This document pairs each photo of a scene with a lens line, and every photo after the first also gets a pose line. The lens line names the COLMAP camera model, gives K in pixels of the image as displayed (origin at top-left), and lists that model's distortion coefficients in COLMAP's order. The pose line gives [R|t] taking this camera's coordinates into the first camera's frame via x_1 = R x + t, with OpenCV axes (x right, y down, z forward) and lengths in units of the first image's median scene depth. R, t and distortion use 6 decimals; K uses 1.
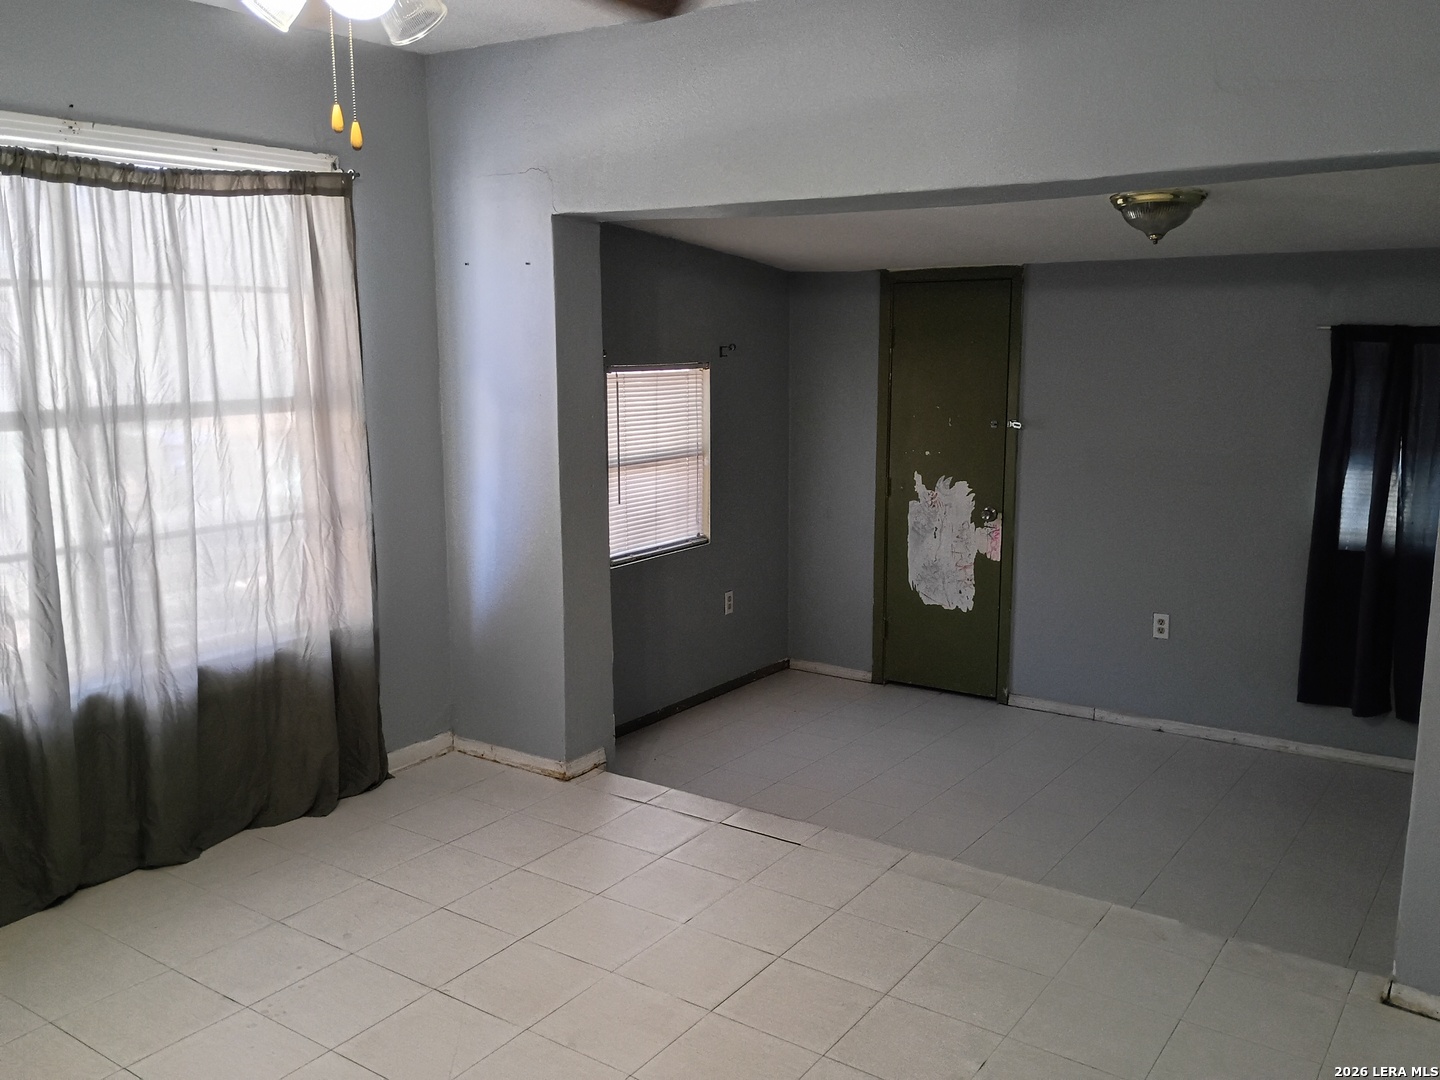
lens RADIAL K [[1242.7, 0, 710.5], [0, 1242.7, 527.7], [0, 0, 1]] dist [0.069154, -0.081544]
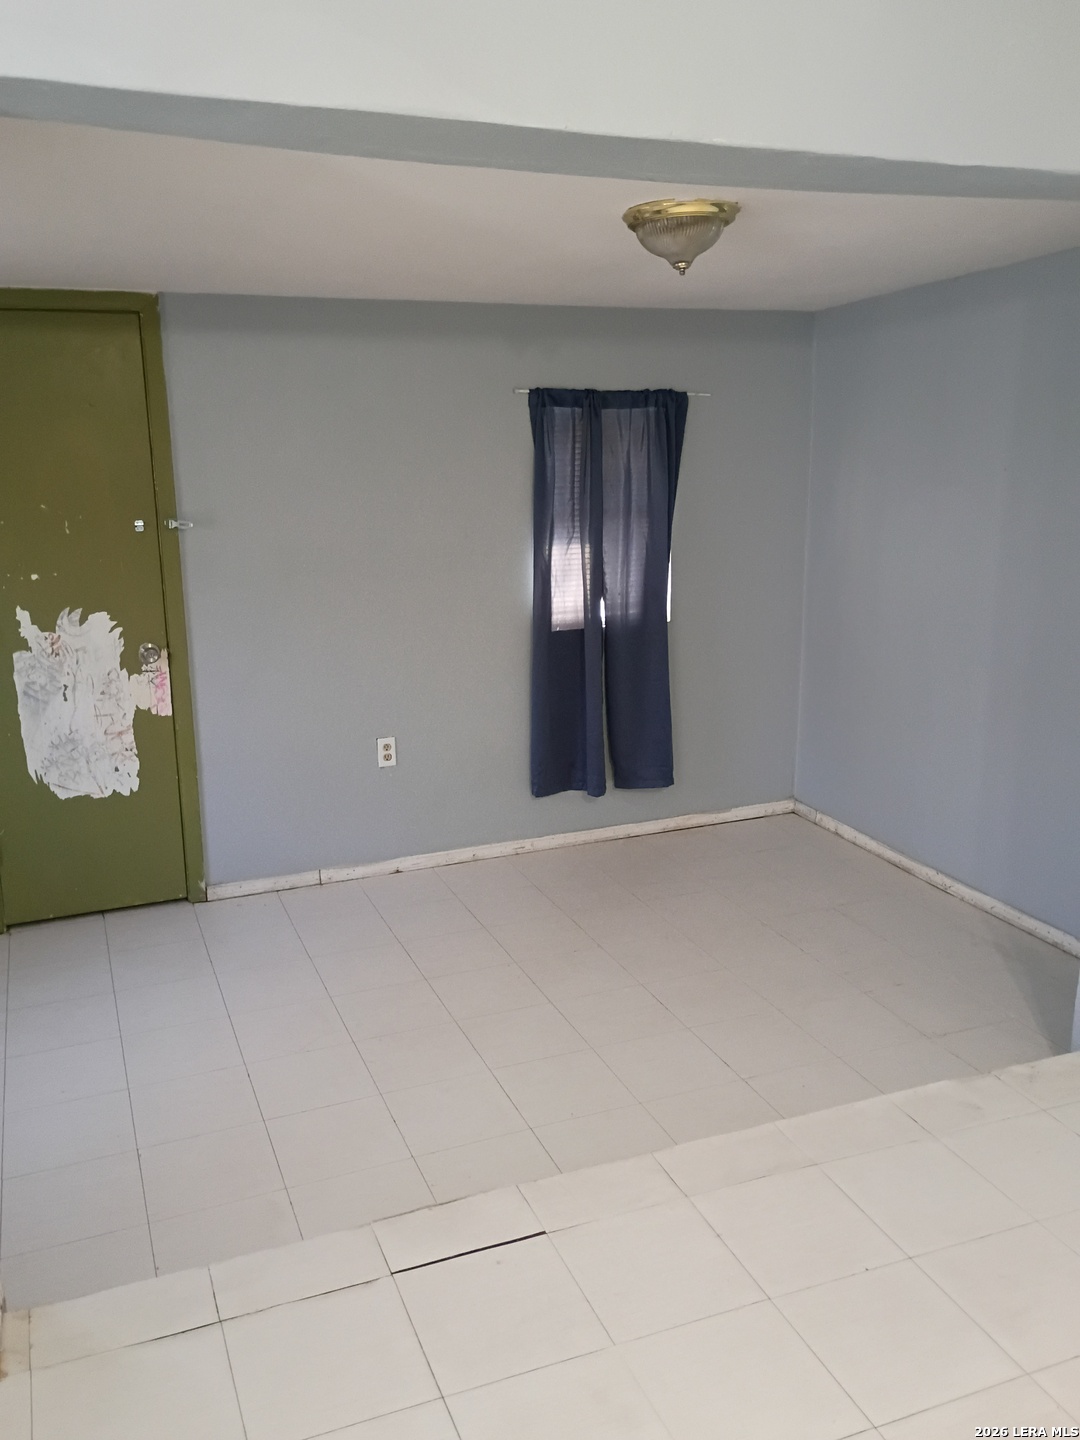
lens RADIAL K [[1242.7, 0, 541.1], [0, 1242.7, 720.0], [0, 0, 1]] dist [0.069154, -0.081544]
pose [[0.546305, -0.204824, 0.812156, -0.239572], [0.130253, 0.978618, 0.159189, -0.057592], [-0.827397, 0.018820, 0.561303, 0.412006]]
